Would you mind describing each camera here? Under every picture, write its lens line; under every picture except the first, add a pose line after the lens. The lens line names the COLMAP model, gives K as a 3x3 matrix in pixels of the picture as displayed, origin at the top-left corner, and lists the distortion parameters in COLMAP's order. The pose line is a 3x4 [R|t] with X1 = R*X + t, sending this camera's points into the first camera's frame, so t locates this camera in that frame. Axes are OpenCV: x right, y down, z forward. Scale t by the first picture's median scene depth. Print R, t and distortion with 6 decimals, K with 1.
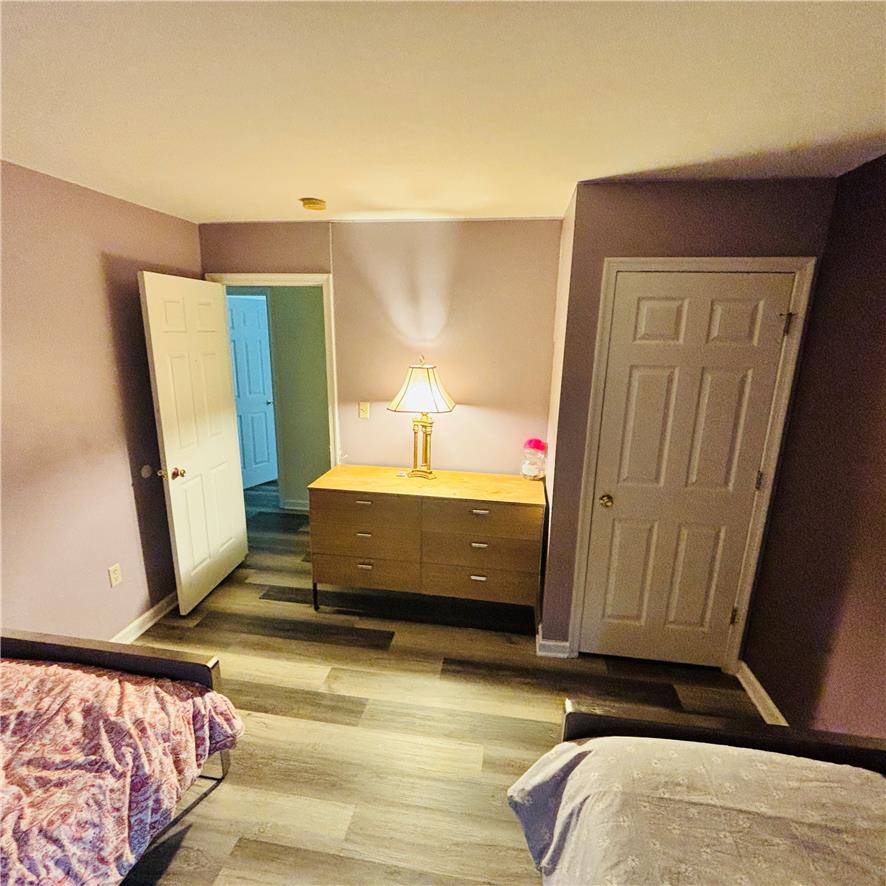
lens RADIAL K [[476.4, 0, 443.5], [0, 476.4, 439.4], [0, 0, 1]] dist [-0.000335, -0.002722]
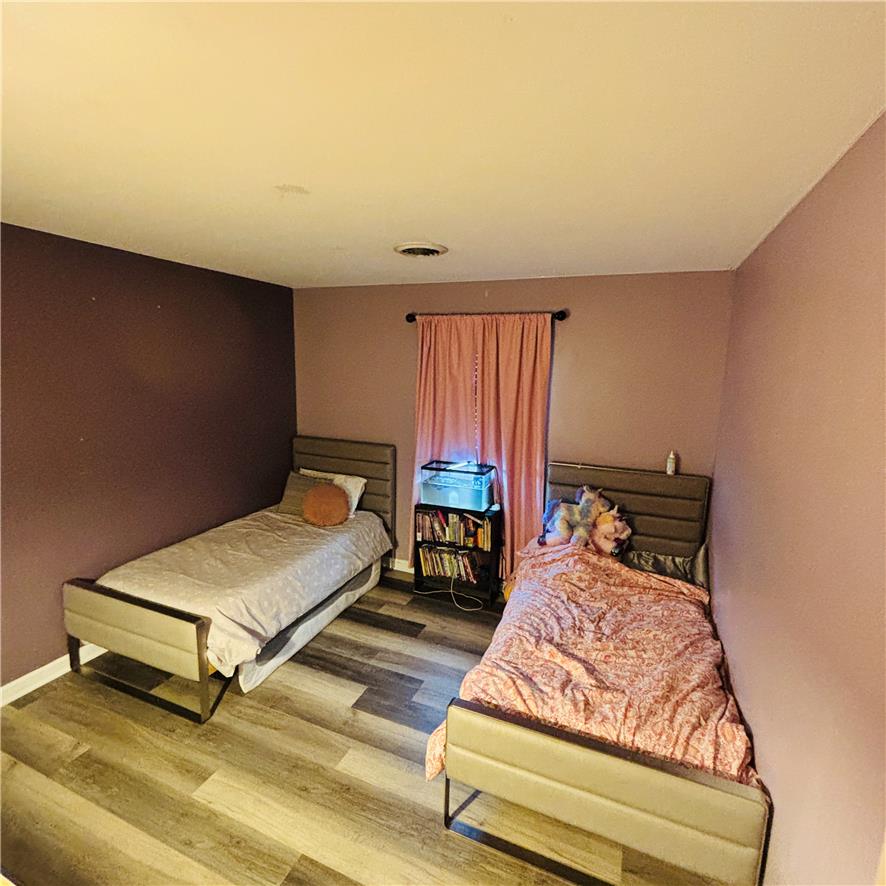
lens RADIAL K [[476.4, 0, 443.5], [0, 476.4, 439.4], [0, 0, 1]] dist [-0.000335, -0.002722]
pose [[-0.969502, -0.080737, 0.231404, -0.708808], [0.015370, 0.922293, 0.386185, -0.460045], [-0.244602, 0.377964, -0.892924, 1.821013]]
